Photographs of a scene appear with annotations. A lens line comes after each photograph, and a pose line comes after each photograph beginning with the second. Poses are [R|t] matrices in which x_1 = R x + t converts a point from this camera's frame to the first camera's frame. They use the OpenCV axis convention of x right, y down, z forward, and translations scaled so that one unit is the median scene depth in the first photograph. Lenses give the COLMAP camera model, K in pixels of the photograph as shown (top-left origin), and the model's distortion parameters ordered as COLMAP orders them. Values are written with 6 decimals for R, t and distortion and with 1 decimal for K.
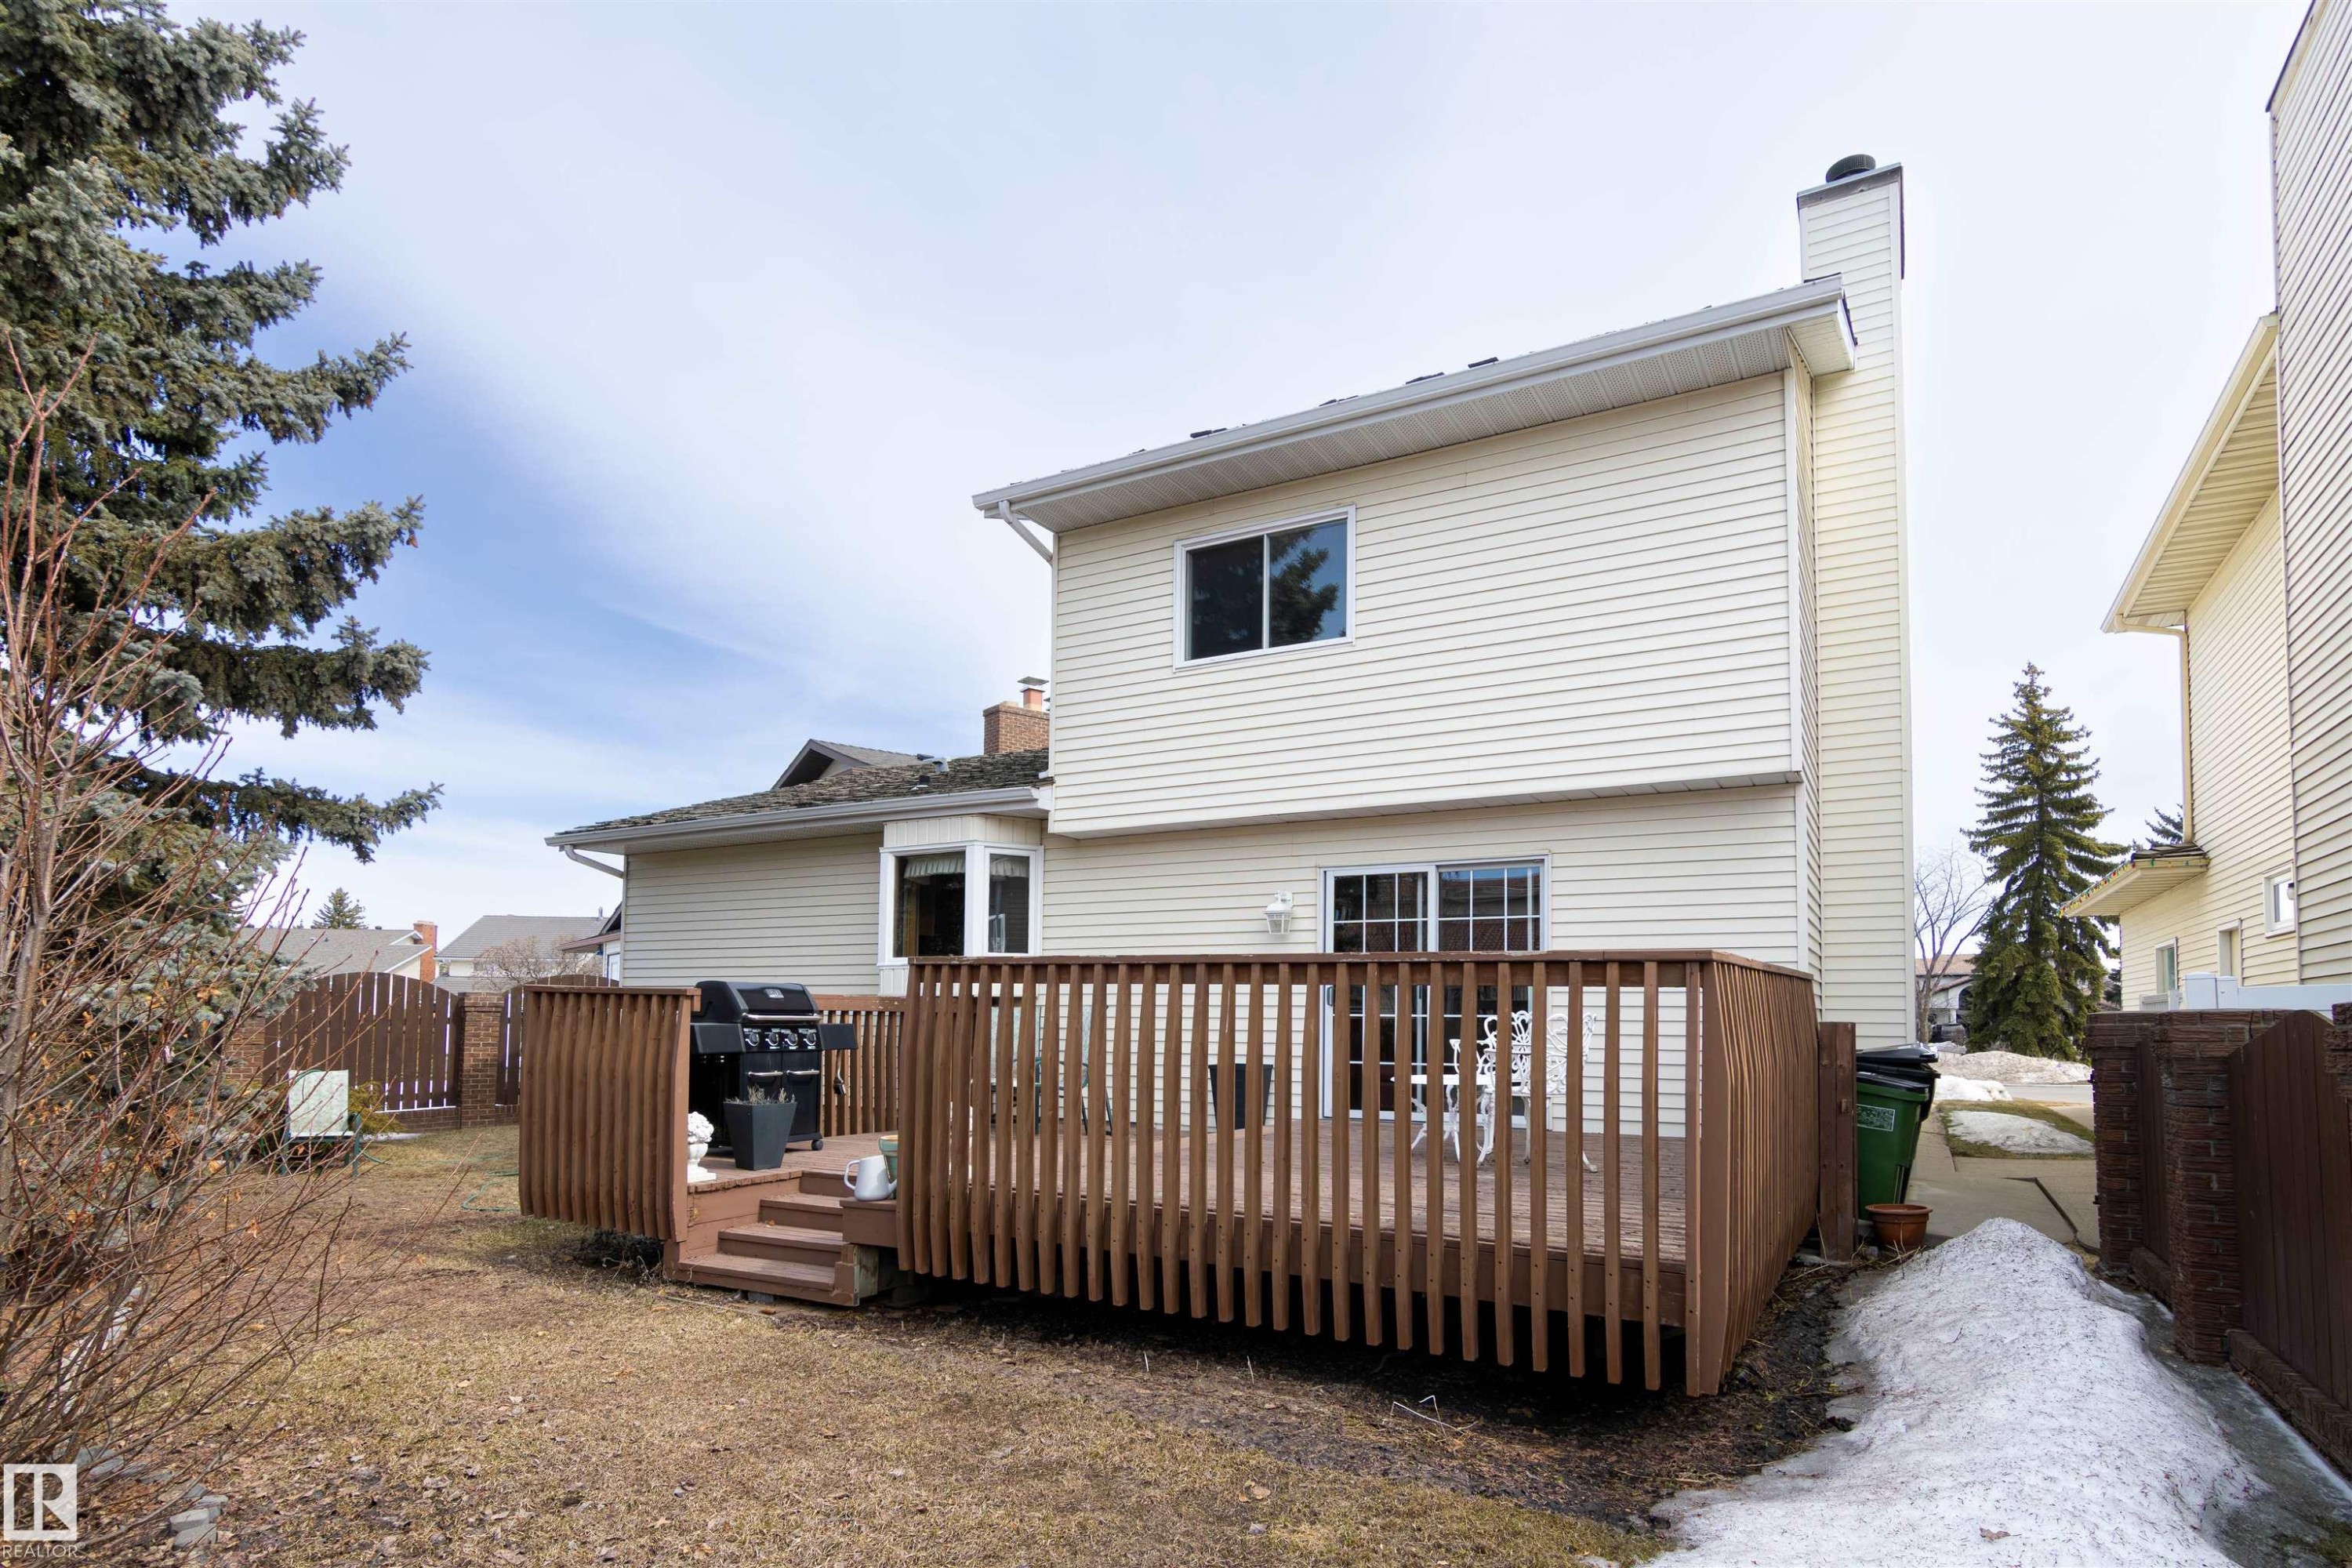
lens RADIAL K [[1203.1, 0, 1182.3], [0, 1203.1, 786.1], [0, 0, 1]] dist [-0.011753, -0.000043]
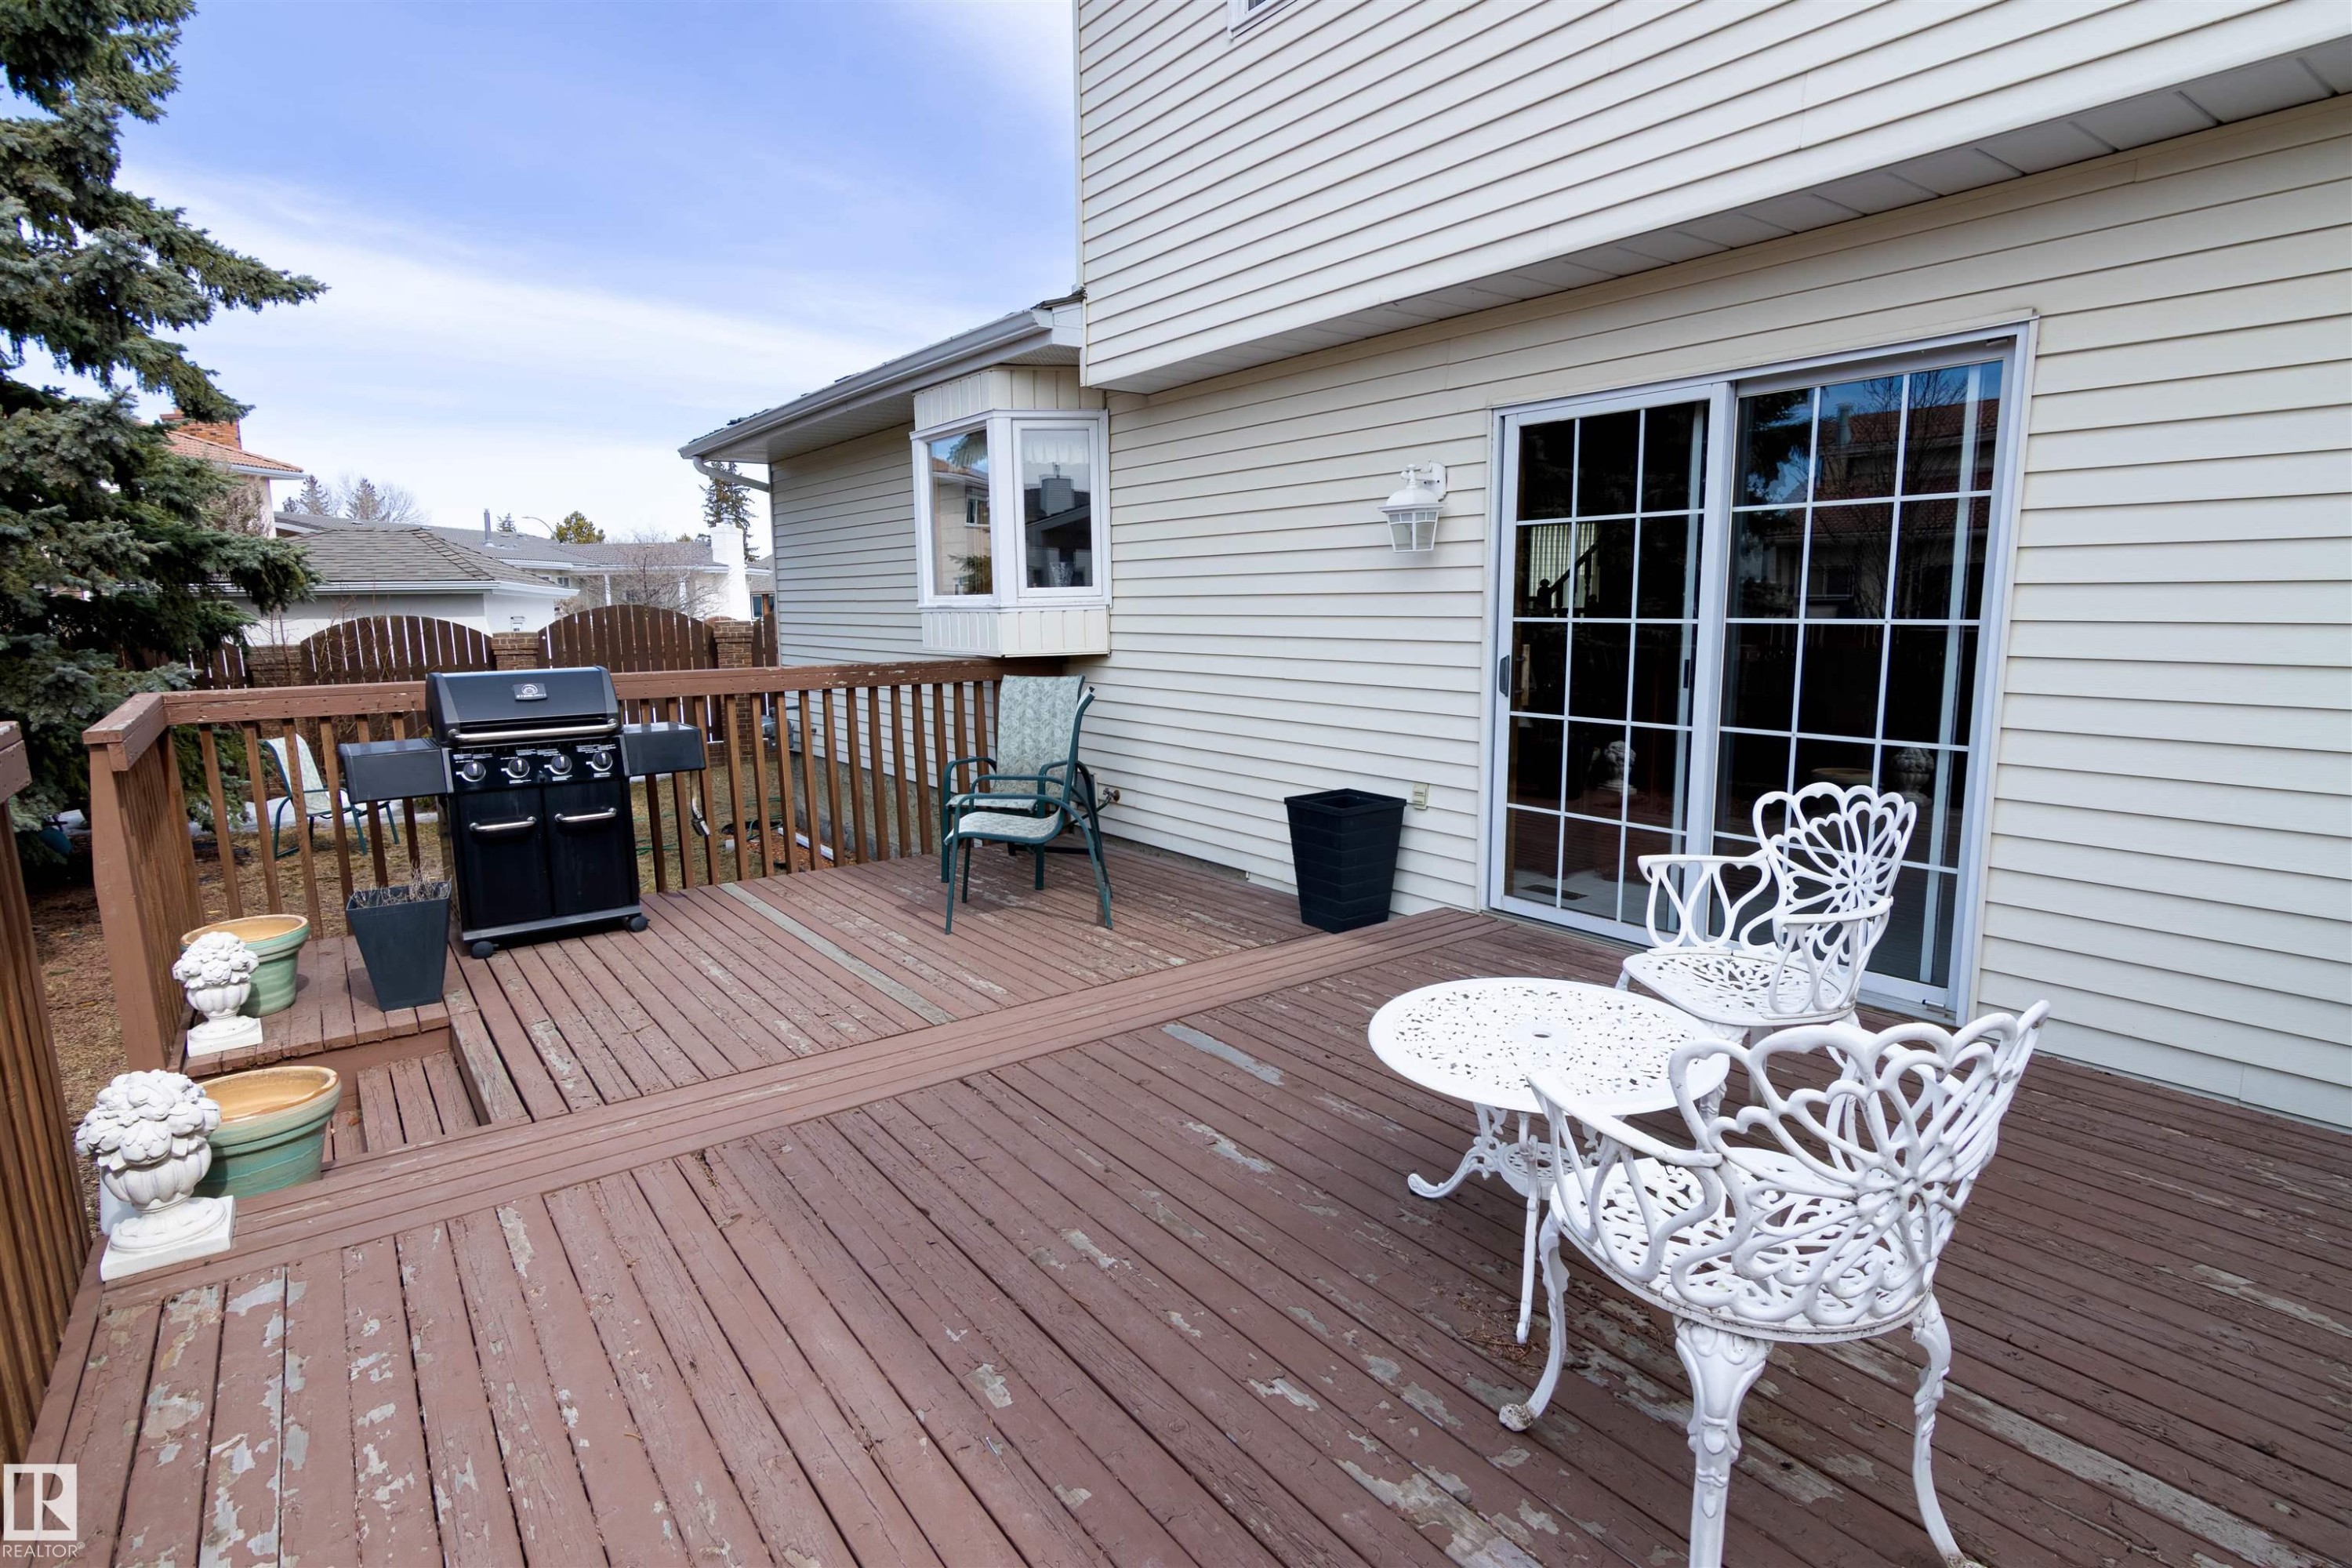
lens RADIAL K [[1203.1, 0, 1175.3], [0, 1203.1, 785.7], [0, 0, 1]] dist [-0.011753, -0.000043]
pose [[0.911464, 0.039601, -0.409469, 0.207454], [0.105163, 0.939854, 0.324986, 0.041374], [0.397711, -0.339273, 0.852478, 0.506133]]
